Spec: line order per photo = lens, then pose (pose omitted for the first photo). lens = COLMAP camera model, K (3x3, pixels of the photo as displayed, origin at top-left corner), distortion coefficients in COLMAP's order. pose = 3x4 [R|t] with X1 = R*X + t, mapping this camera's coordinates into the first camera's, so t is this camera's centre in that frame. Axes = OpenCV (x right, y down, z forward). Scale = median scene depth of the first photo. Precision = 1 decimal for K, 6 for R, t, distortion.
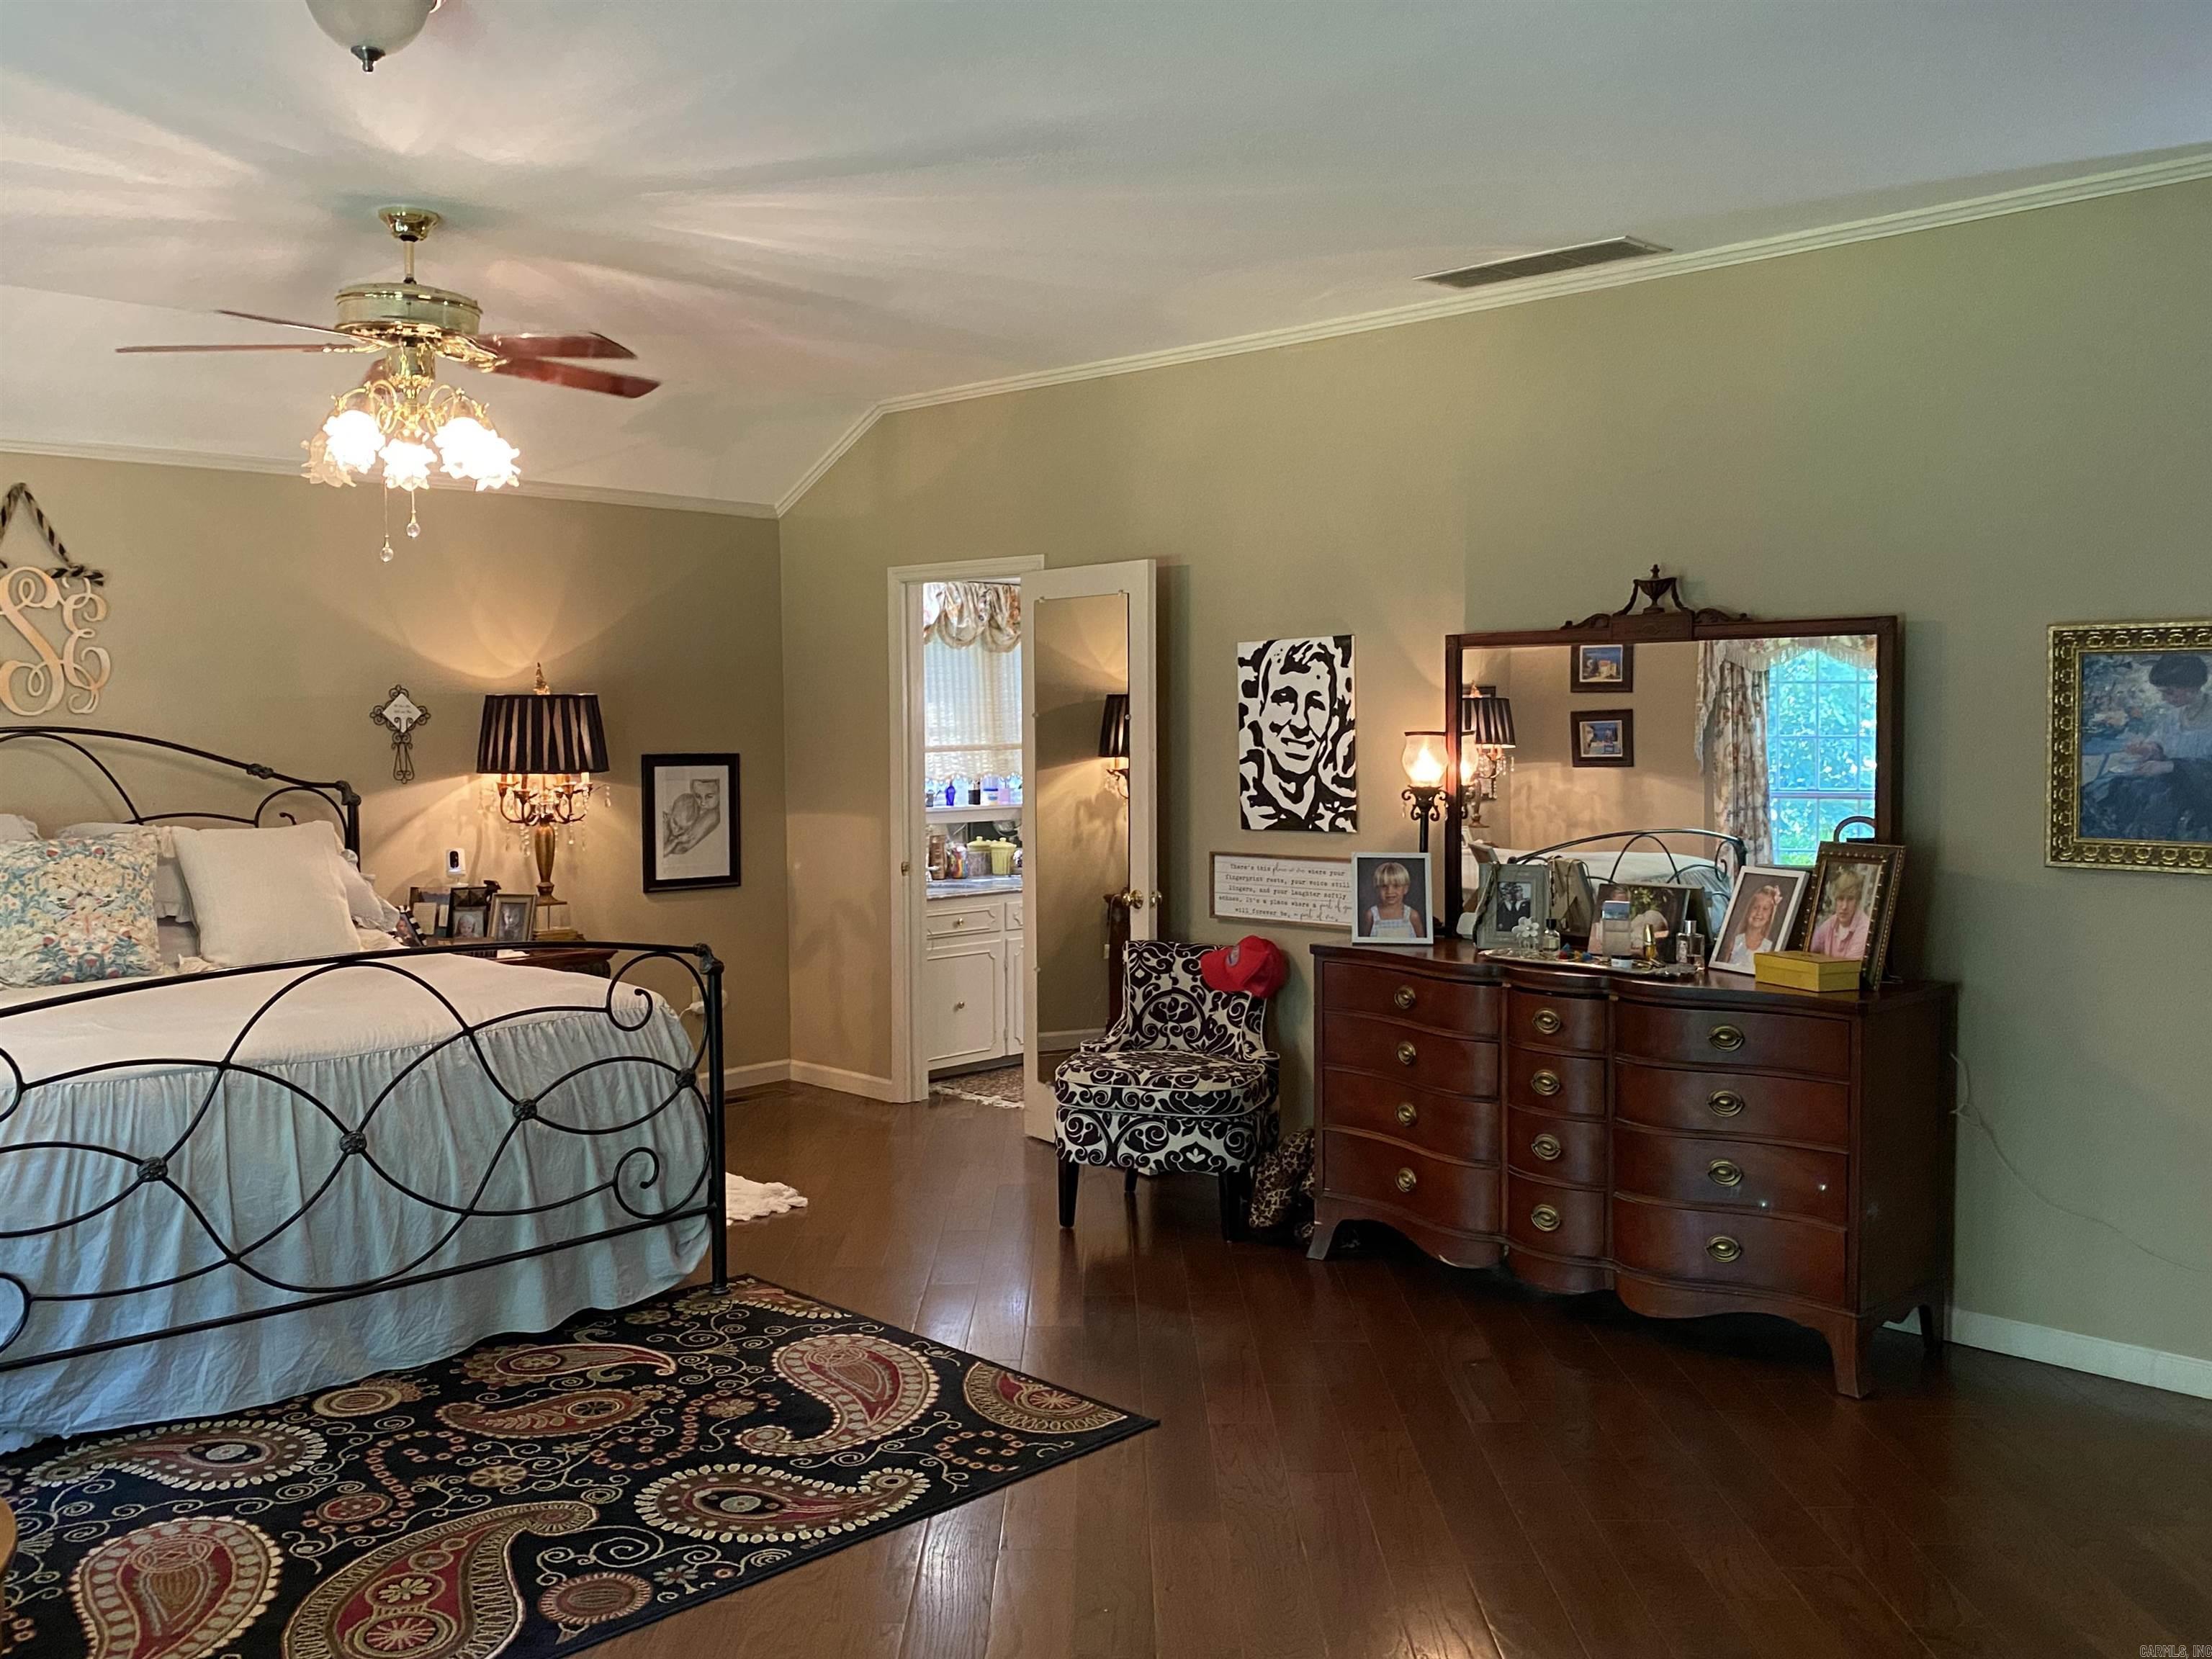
lens RADIAL K [[1944.5, 0, 1106.0], [0, 1944.5, 829.5], [0, 0, 1]] dist [0.005895, -0.009128]
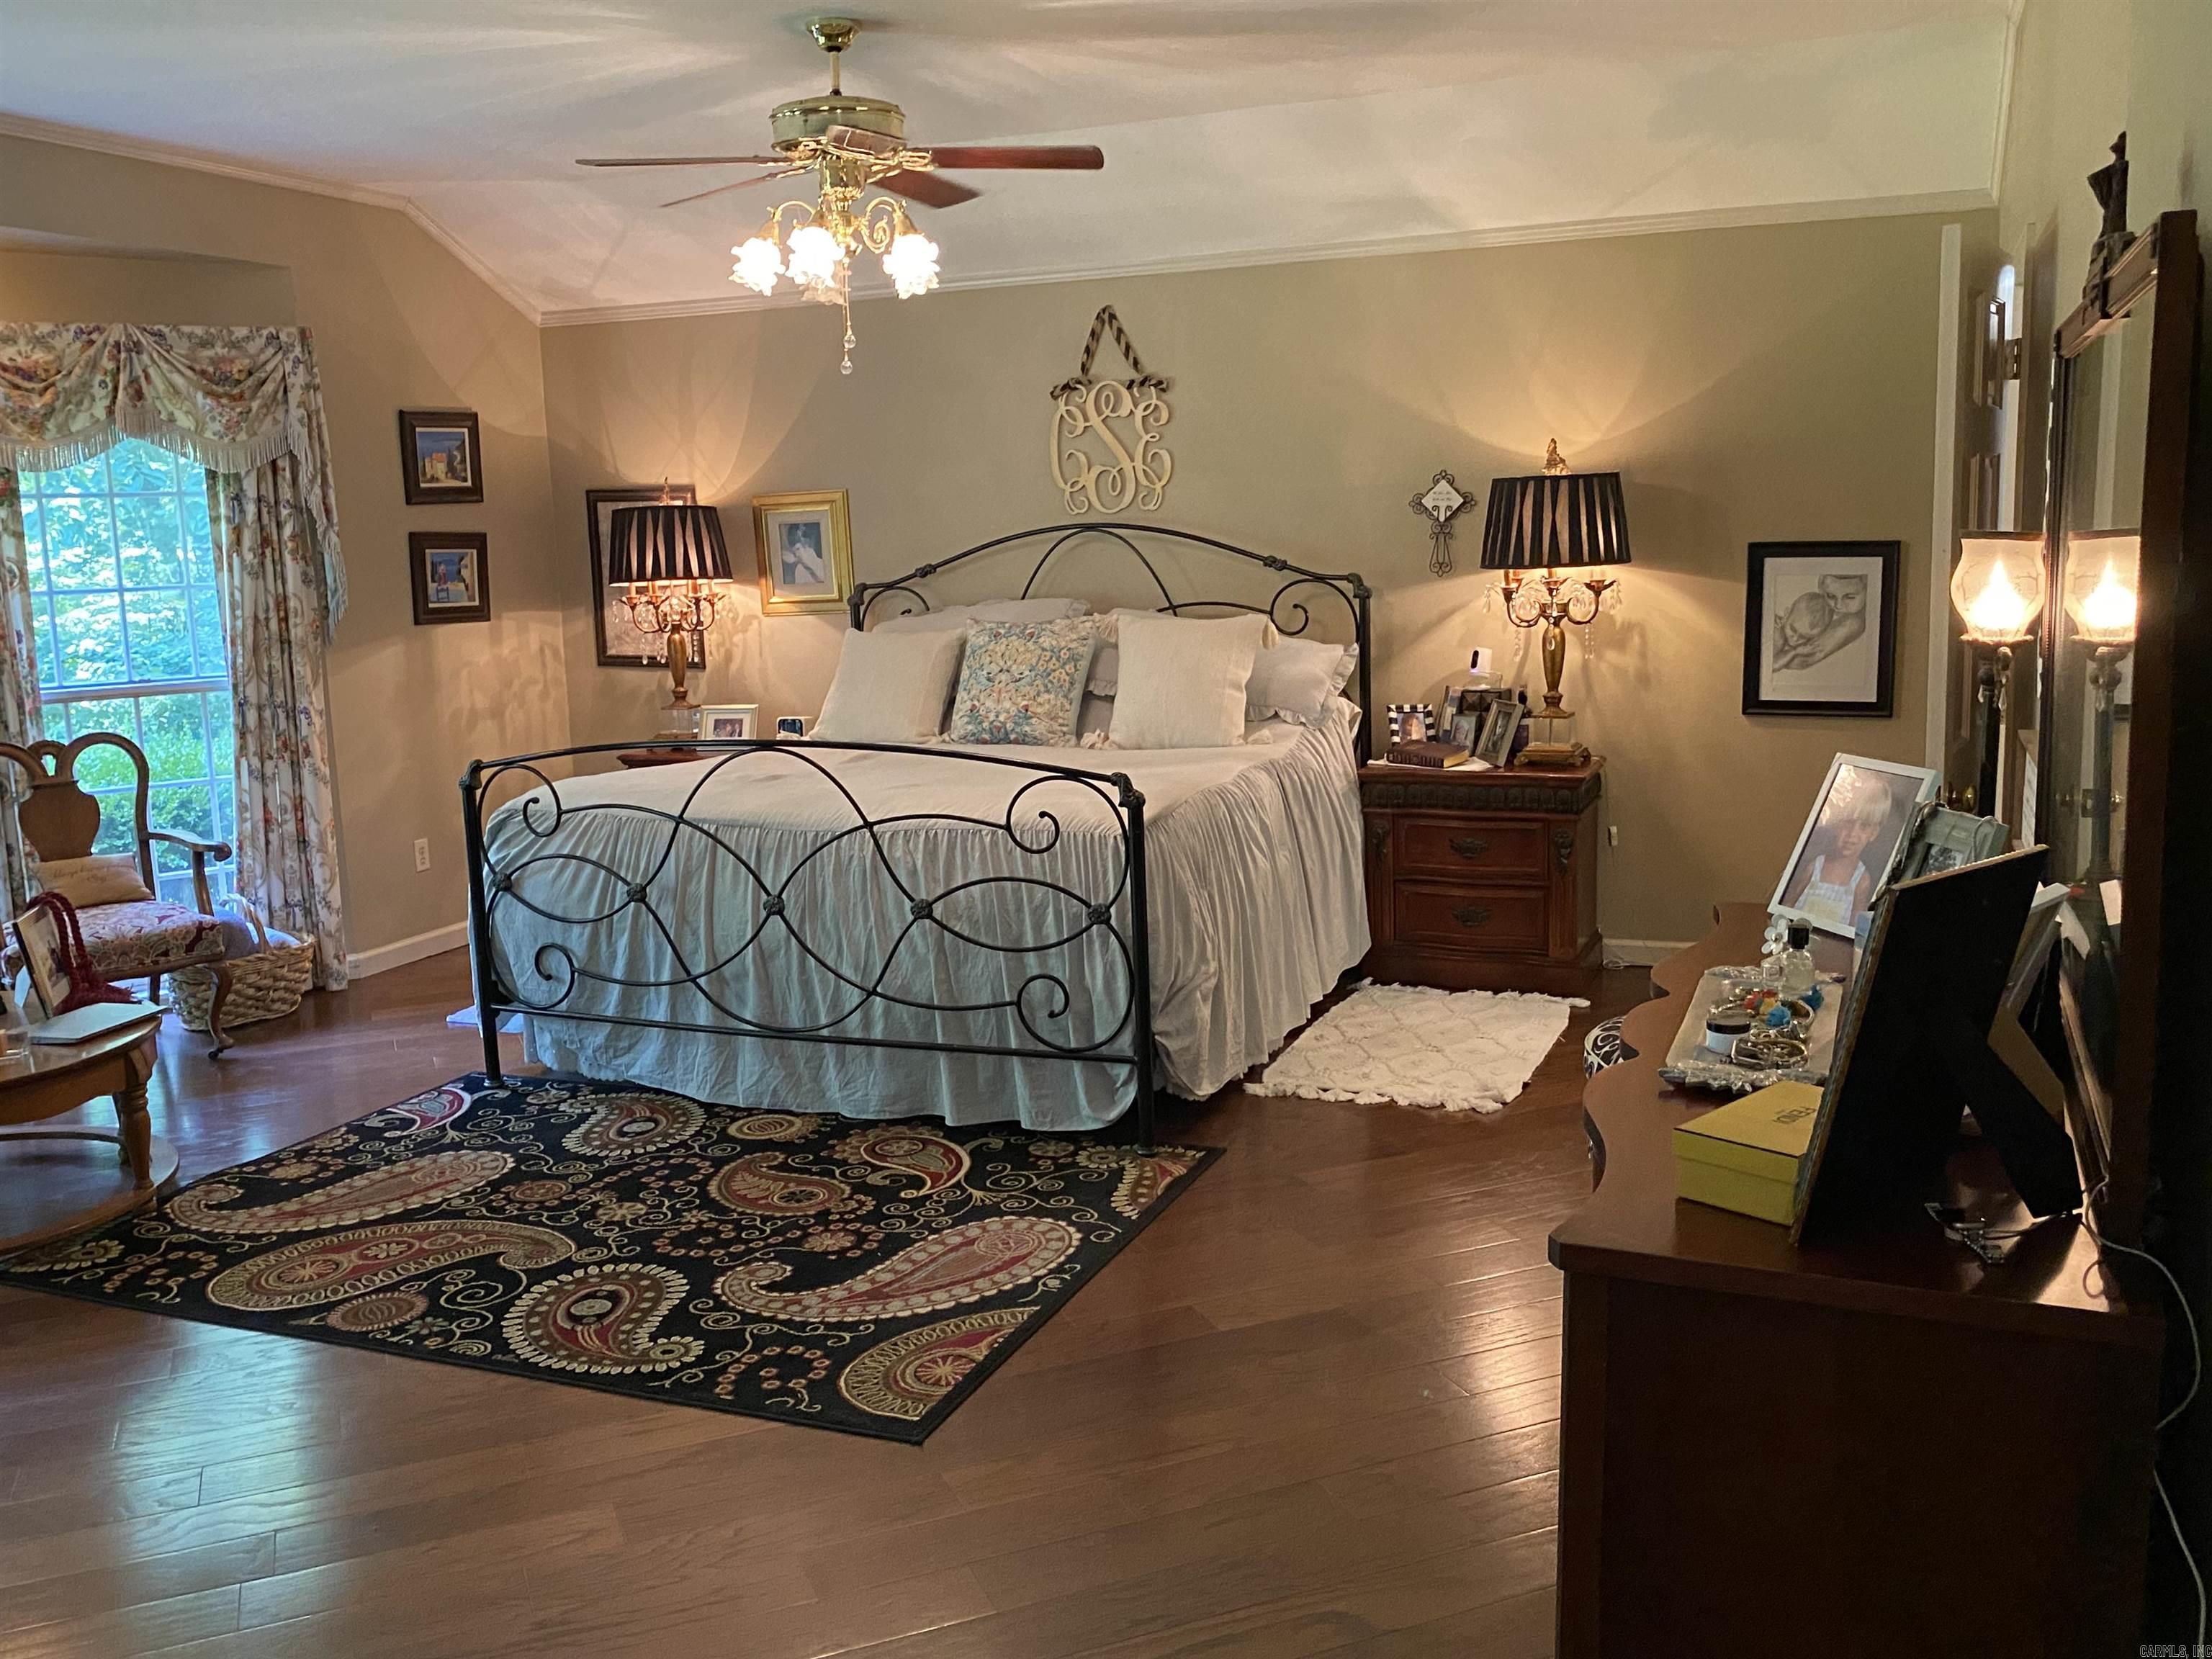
lens RADIAL K [[1901.7, 0, 1106.0], [0, 1901.7, 829.5], [0, 0, 1]] dist [0.170728, -0.602143]
pose [[0.379613, 0.144572, -0.913779, 0.570476], [-0.028031, 0.989058, 0.144837, -0.040558], [0.924721, -0.029368, 0.379512, 0.618247]]
